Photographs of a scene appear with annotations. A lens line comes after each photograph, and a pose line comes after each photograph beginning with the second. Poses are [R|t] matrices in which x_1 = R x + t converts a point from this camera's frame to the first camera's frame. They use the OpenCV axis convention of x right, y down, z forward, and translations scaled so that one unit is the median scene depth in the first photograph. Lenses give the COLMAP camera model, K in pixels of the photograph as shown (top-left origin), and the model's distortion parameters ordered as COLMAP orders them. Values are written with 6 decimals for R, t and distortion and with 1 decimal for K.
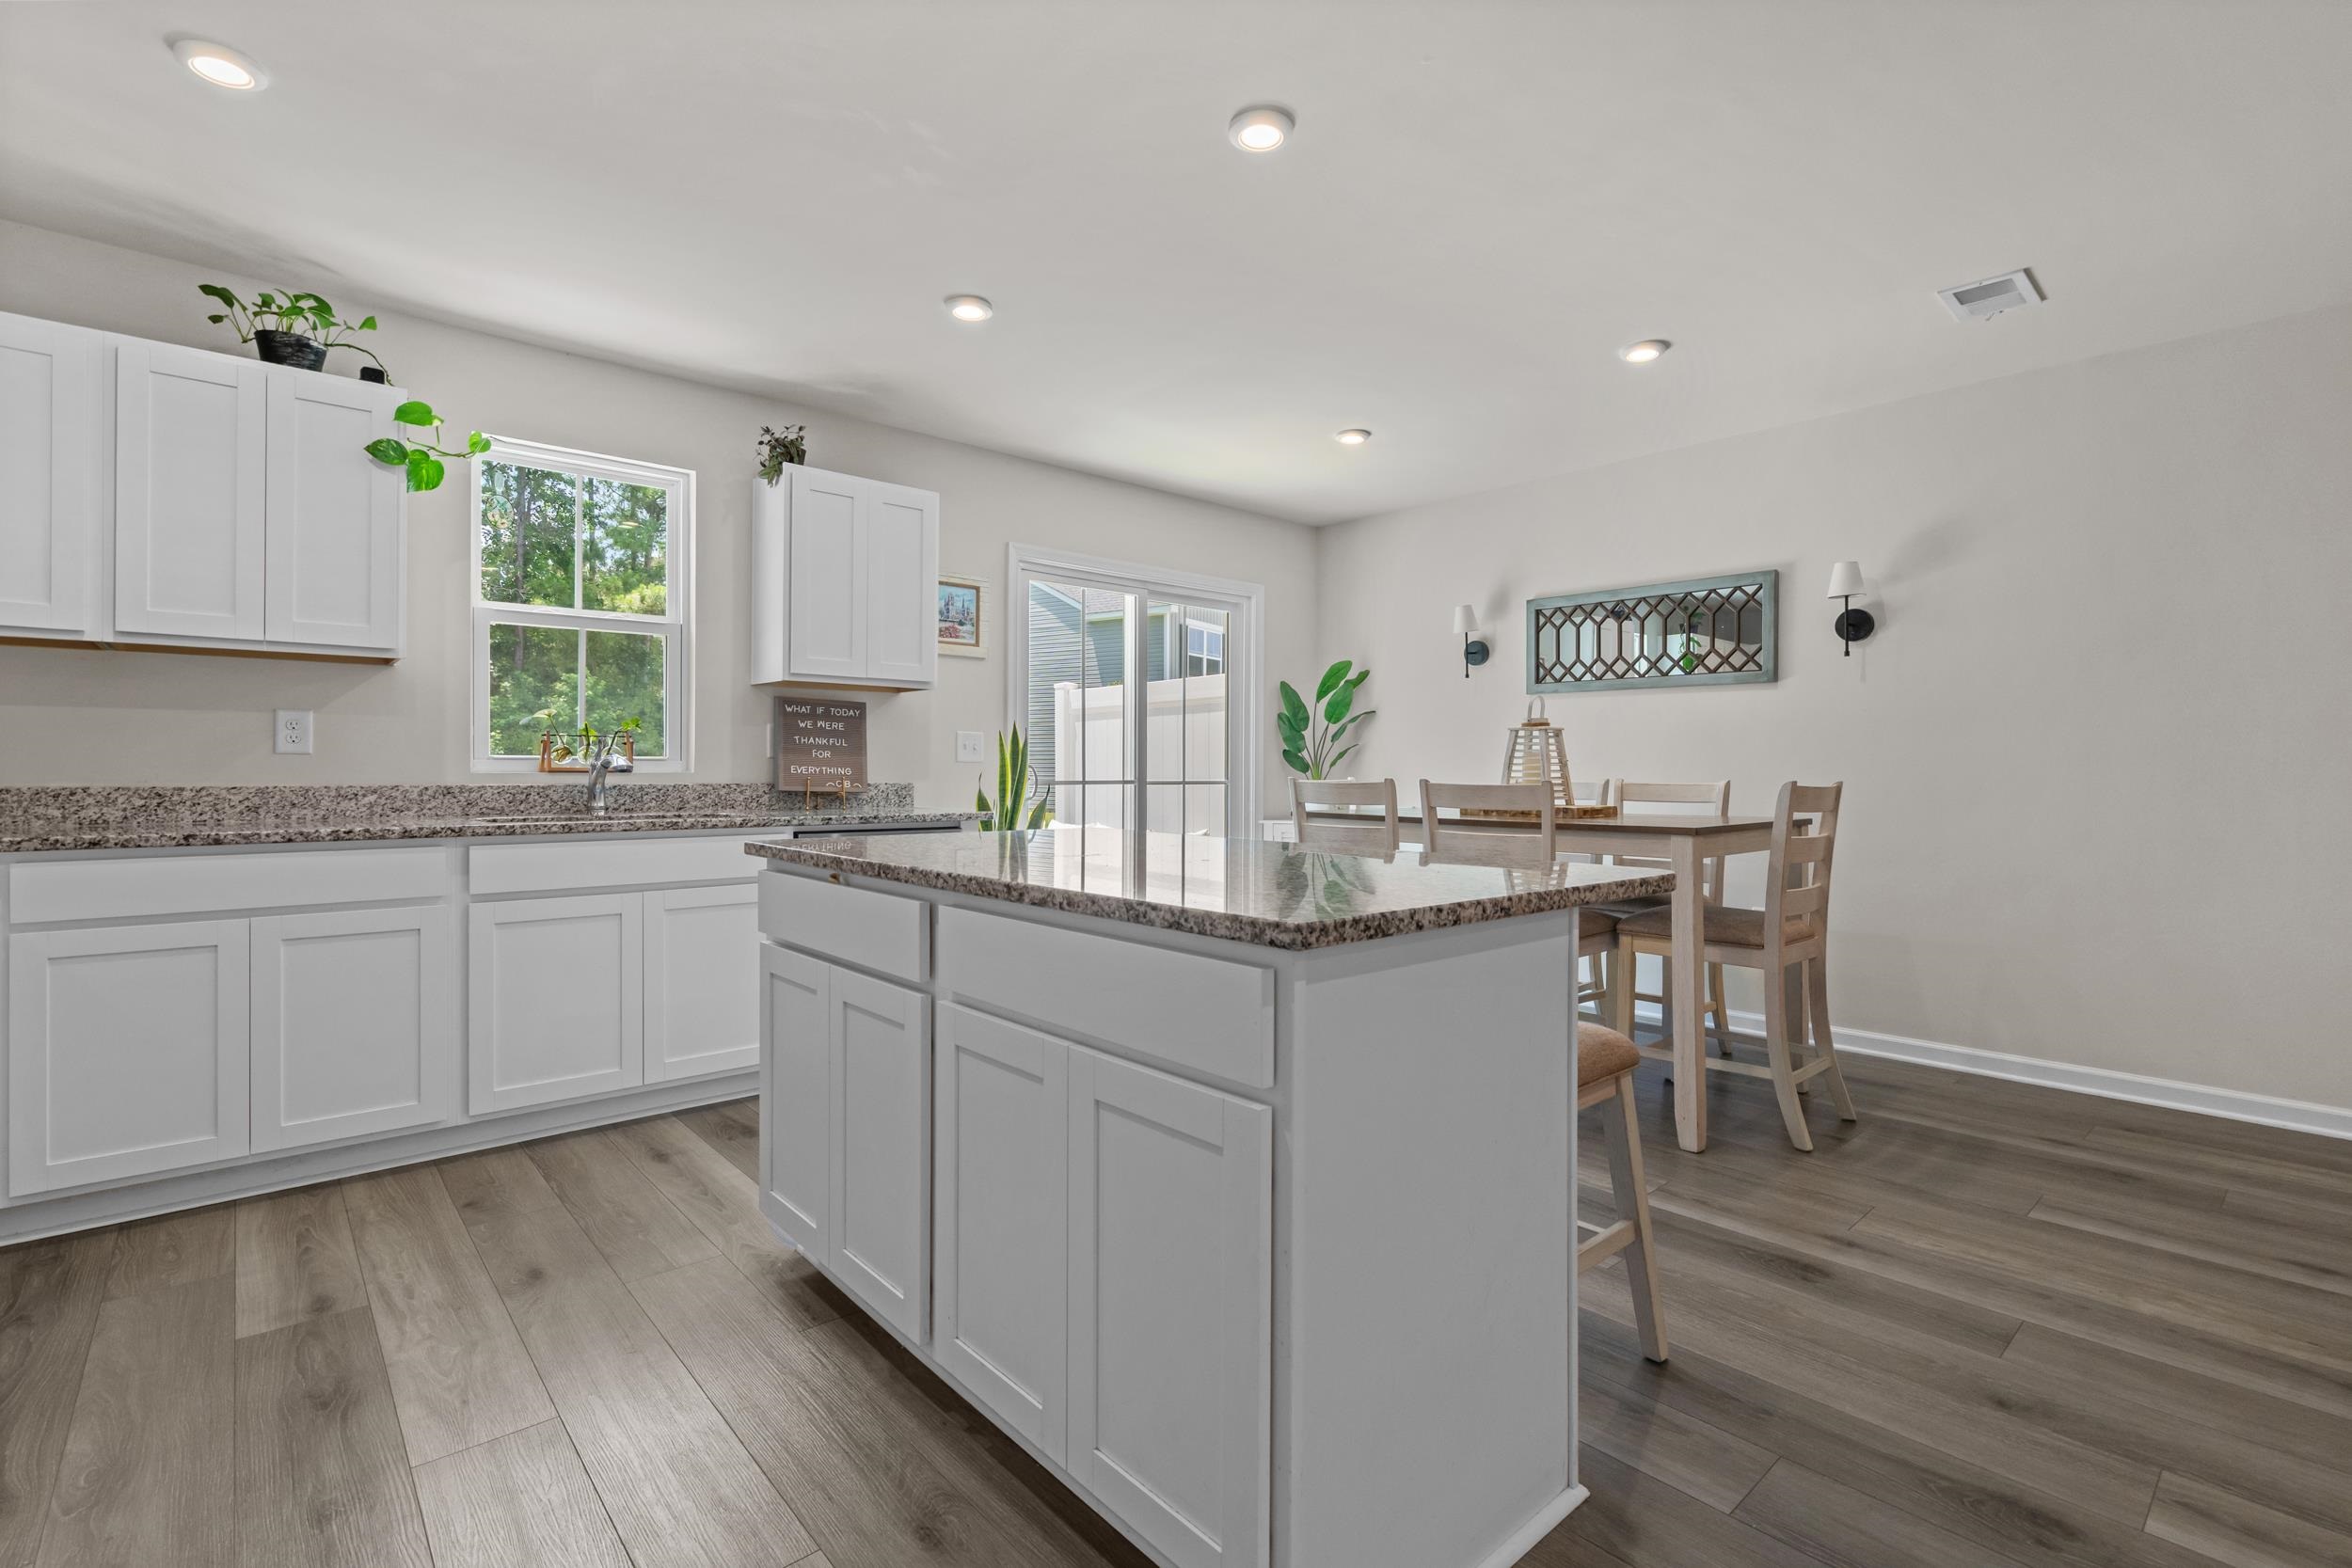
lens RADIAL K [[1071.0, 0, 1167.4], [0, 1071.0, 780.5], [0, 0, 1]] dist [-0.001926, -0.002211]
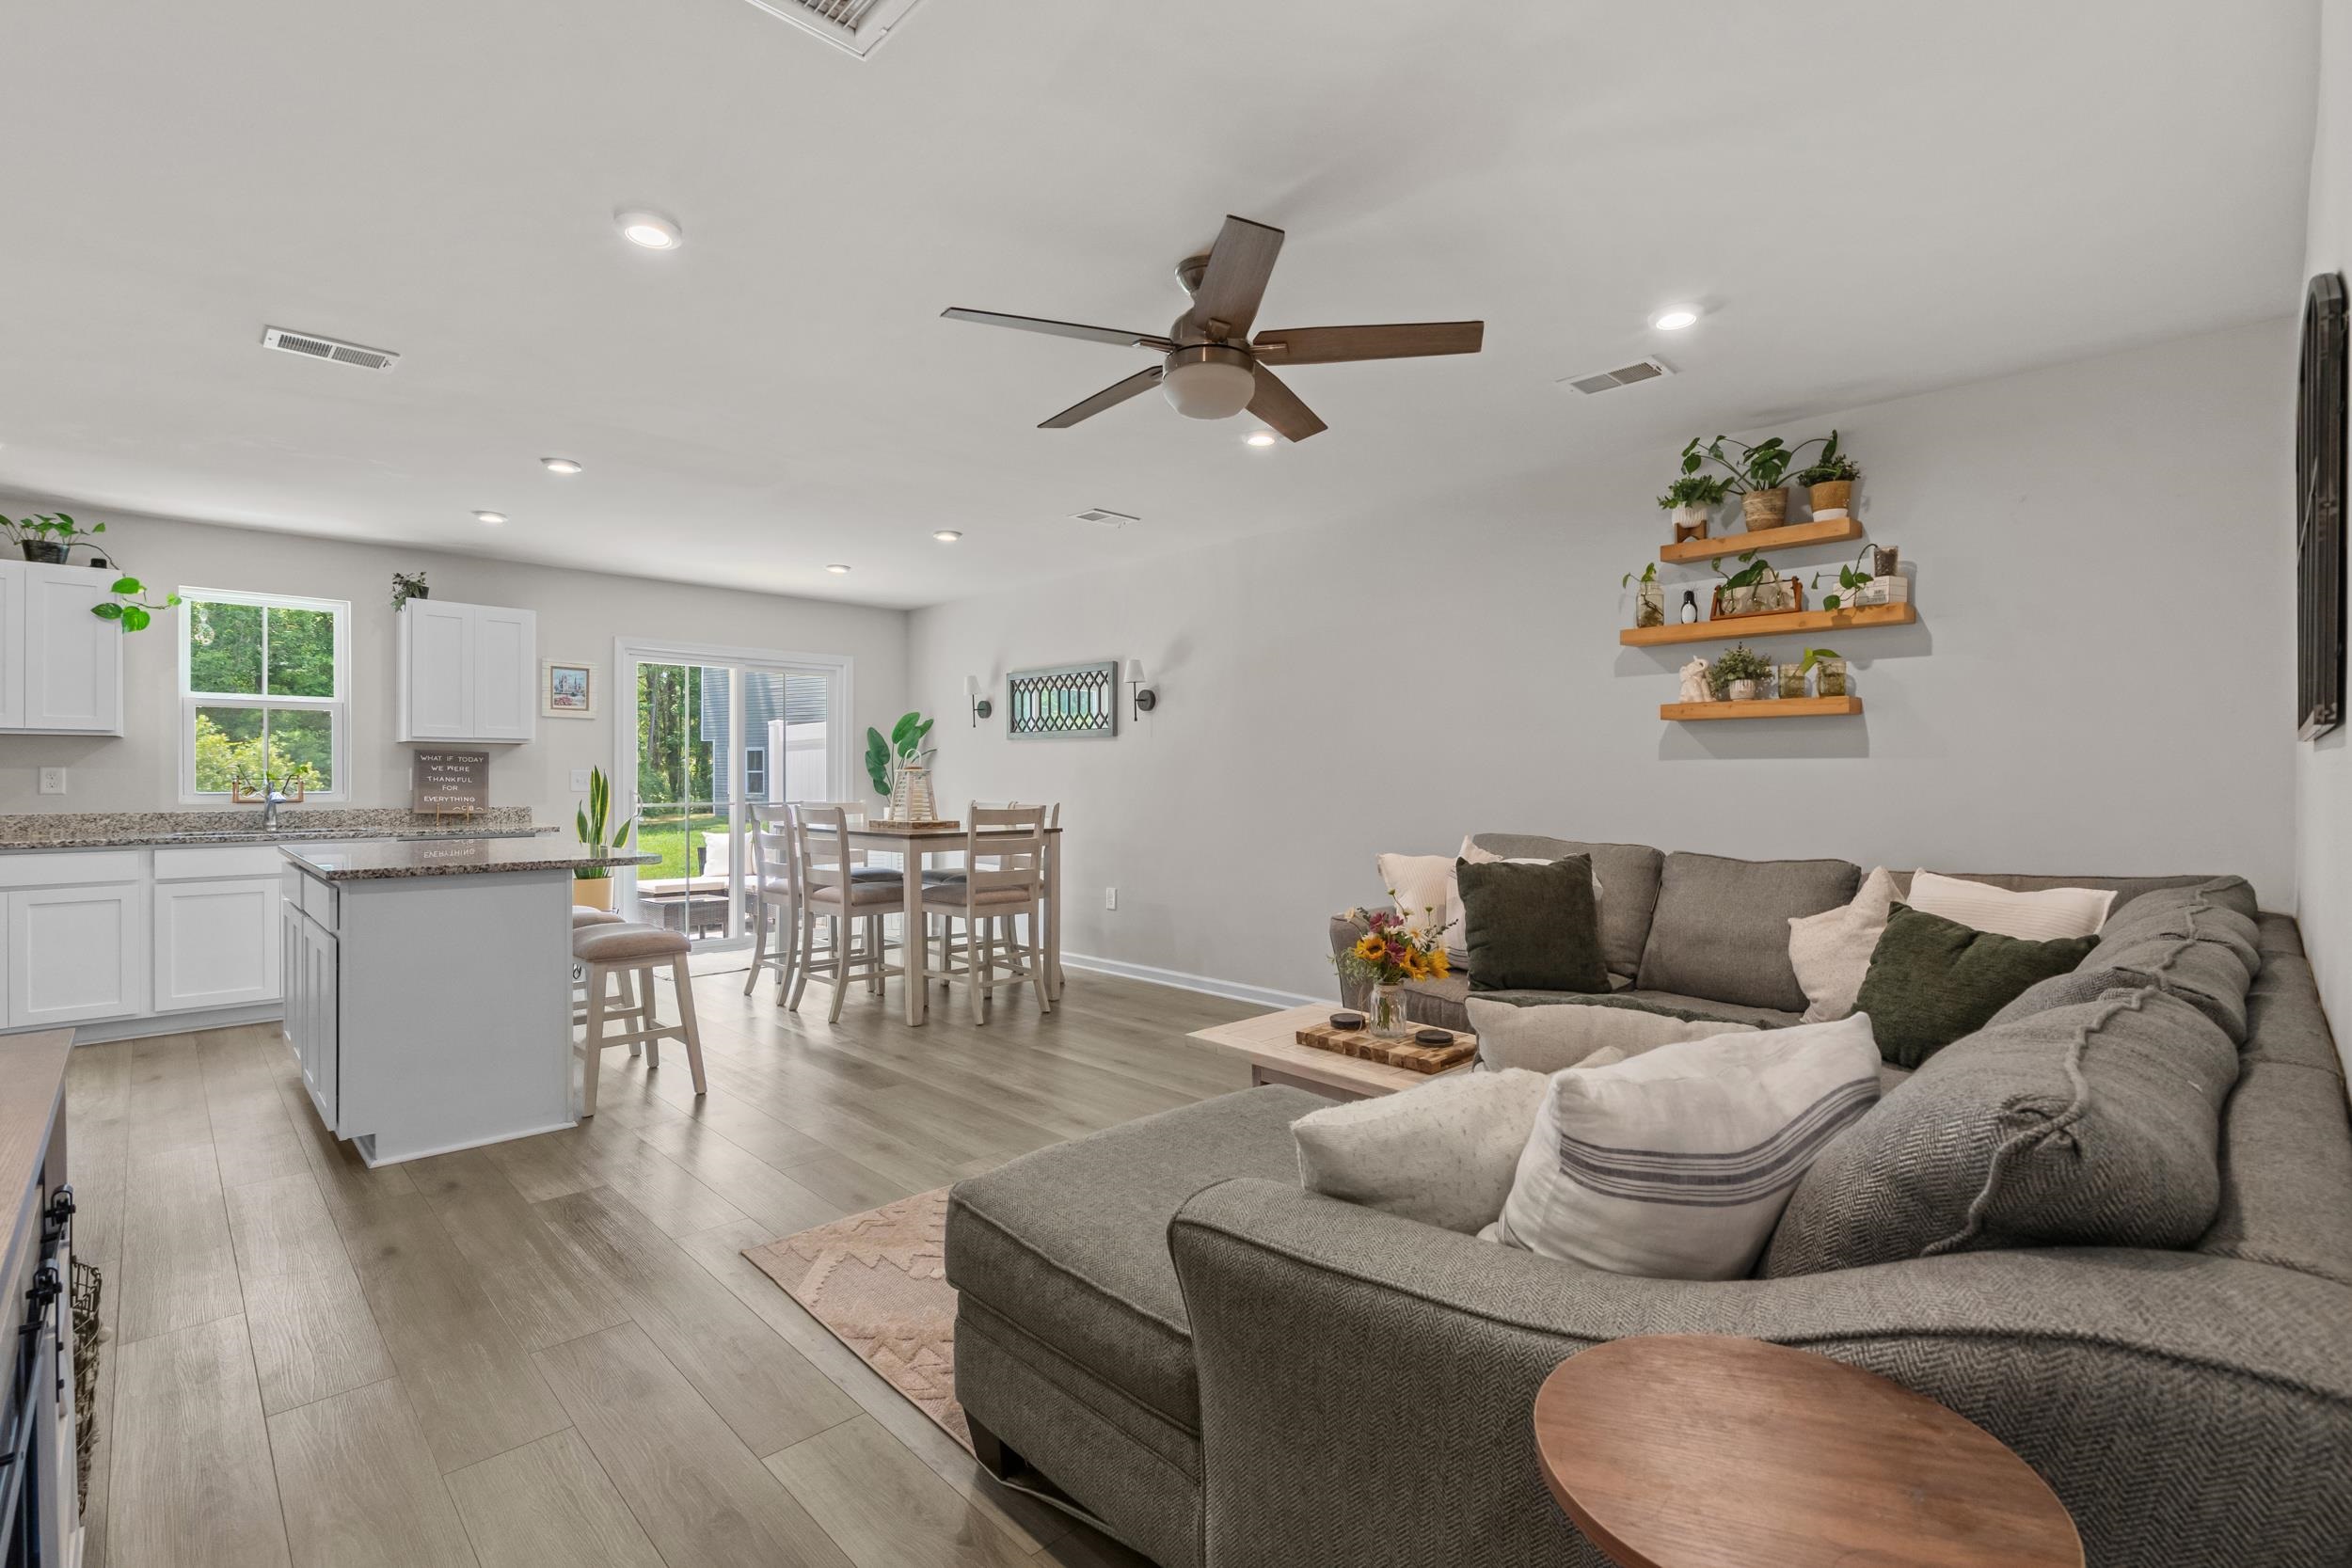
lens RADIAL K [[1071.0, 0, 1185.7], [0, 1071.0, 781.4], [0, 0, 1]] dist [-0.001926, -0.002211]
pose [[0.998650, -0.004484, 0.051757, 0.659452], [0.004772, 0.999974, -0.005438, -0.022456], [-0.051731, 0.005678, 0.998645, -0.566639]]
